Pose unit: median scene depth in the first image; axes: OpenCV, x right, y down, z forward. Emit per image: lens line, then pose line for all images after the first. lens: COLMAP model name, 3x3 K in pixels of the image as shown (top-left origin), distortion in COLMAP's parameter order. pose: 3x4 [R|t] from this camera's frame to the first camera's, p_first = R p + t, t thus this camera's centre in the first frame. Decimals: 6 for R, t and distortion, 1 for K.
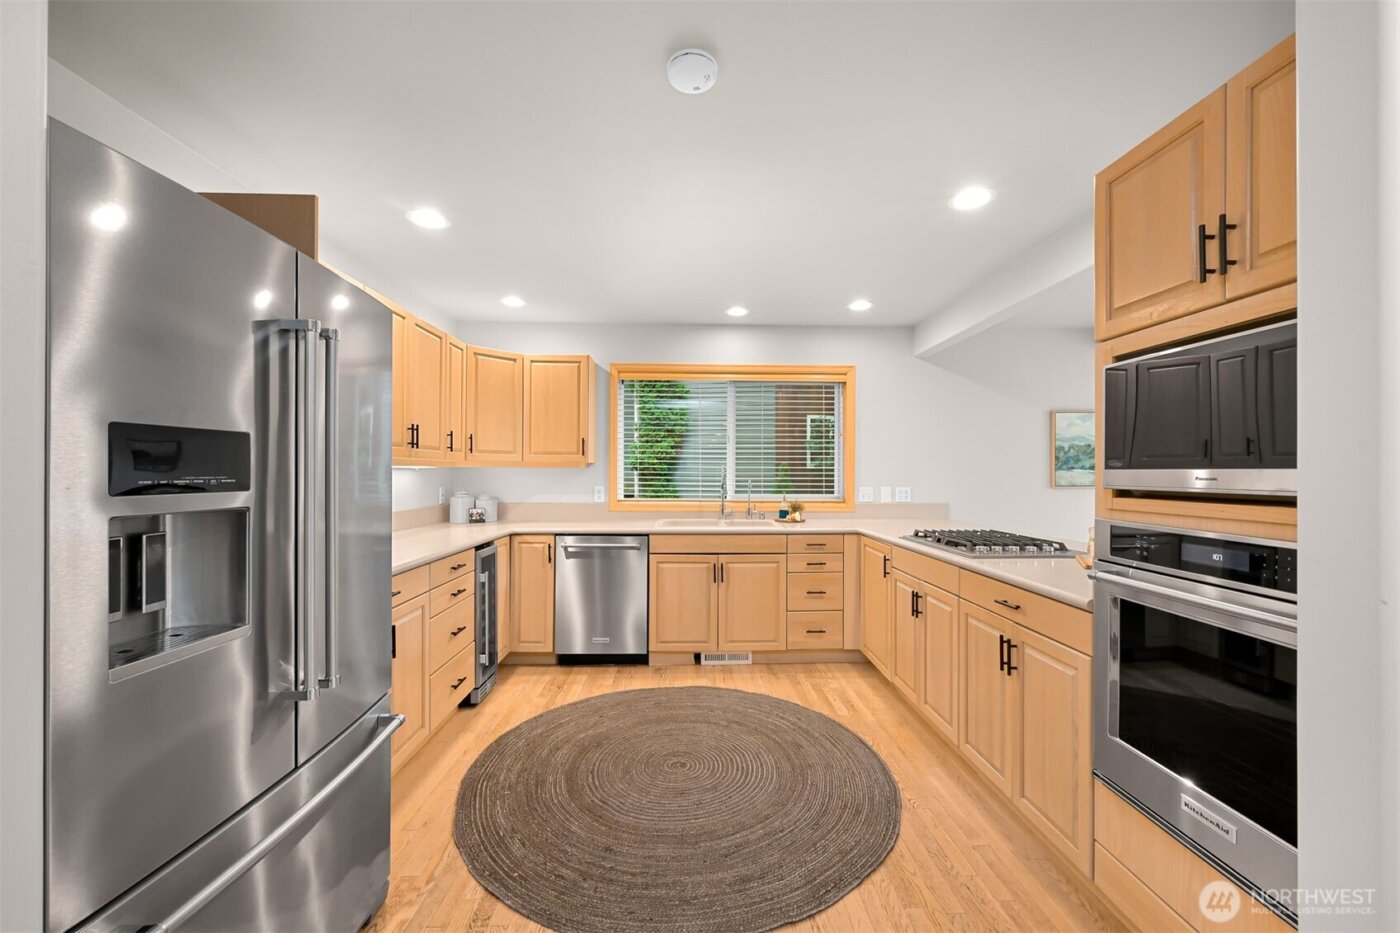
lens RADIAL K [[561.2, 0, 702.4], [0, 561.2, 469.5], [0, 0, 1]] dist [-0.001279, 0.000456]
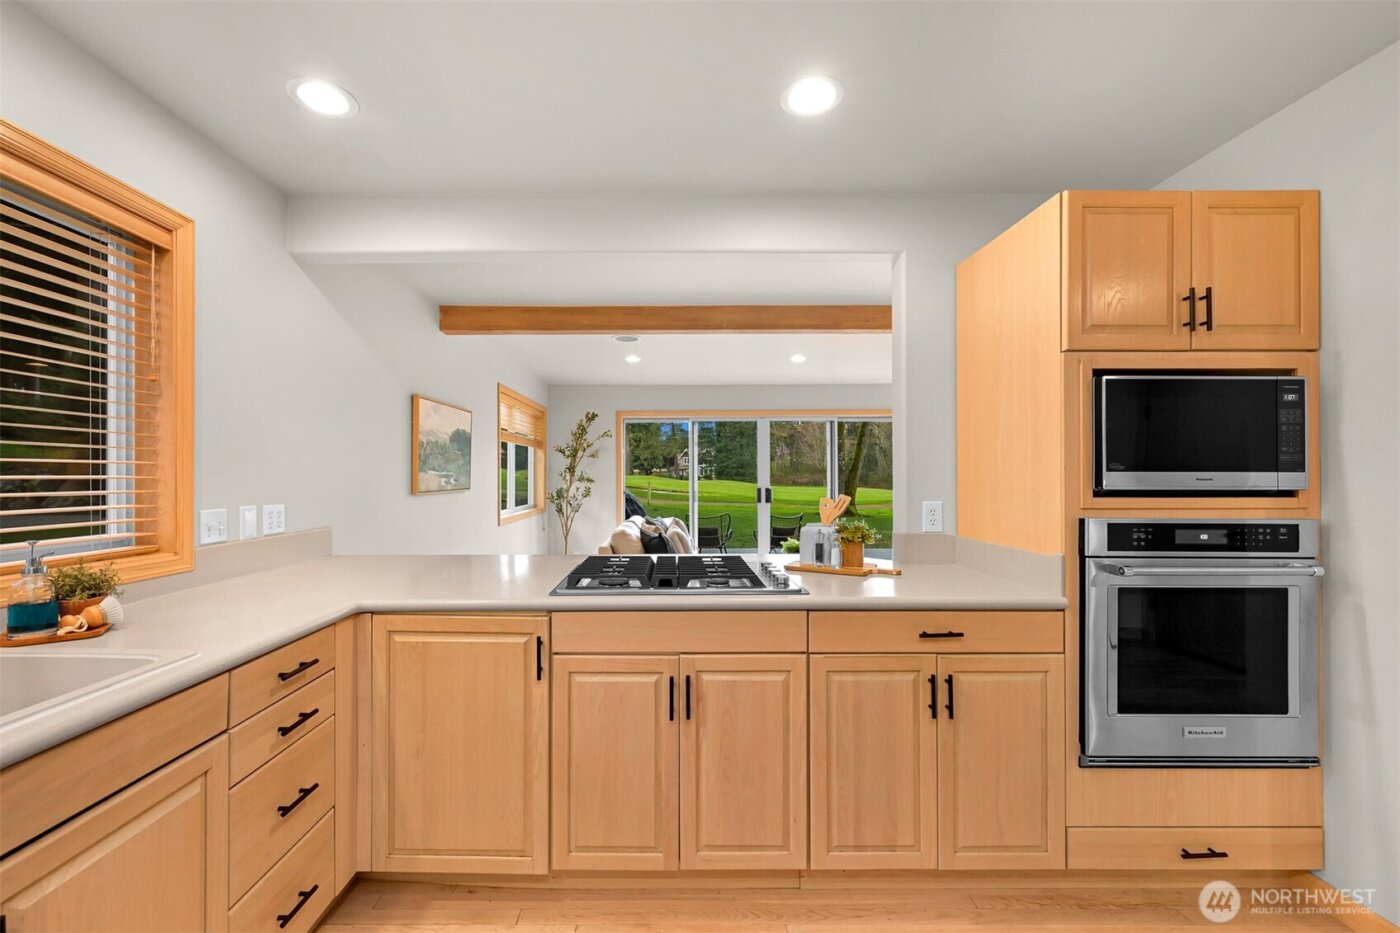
lens RADIAL K [[561.2, 0, 699.3], [0, 561.2, 473.5], [0, 0, 1]] dist [-0.001279, 0.000456]
pose [[0.031302, -0.001026, 0.999509, -0.140544], [-0.003780, 0.999992, 0.001145, 0.001766], [-0.999503, -0.003814, 0.031298, 0.640667]]
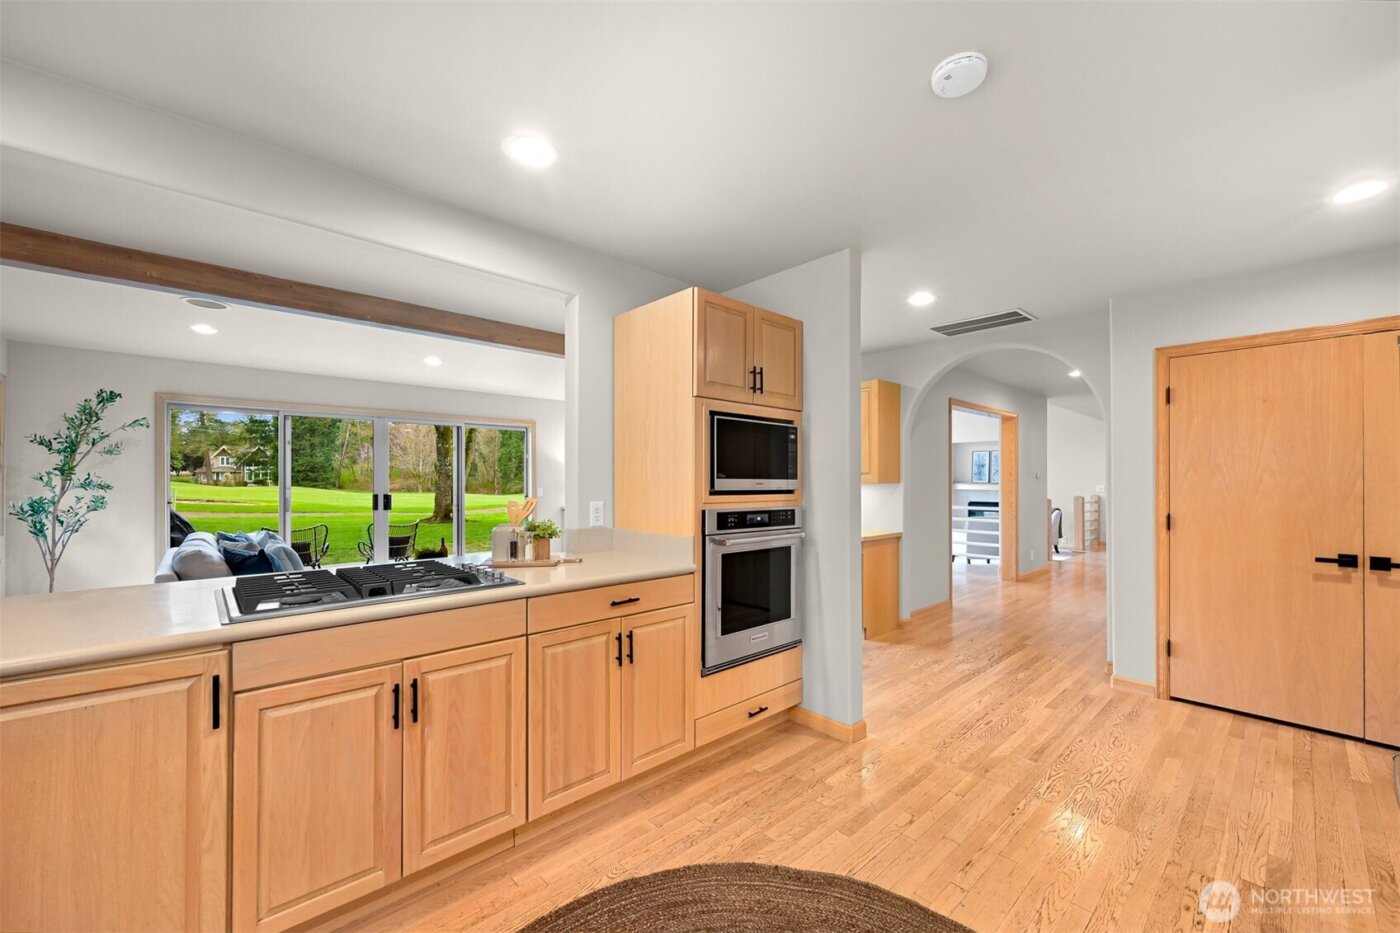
lens RADIAL K [[561.2, 0, 699.0], [0, 561.2, 479.6], [0, 0, 1]] dist [-0.001279, 0.000456]
pose [[-0.657465, -0.003208, 0.753478, -0.177782], [-0.008726, 0.999956, -0.003356, 0.003010], [-0.753435, -0.008781, -0.657464, 0.774812]]
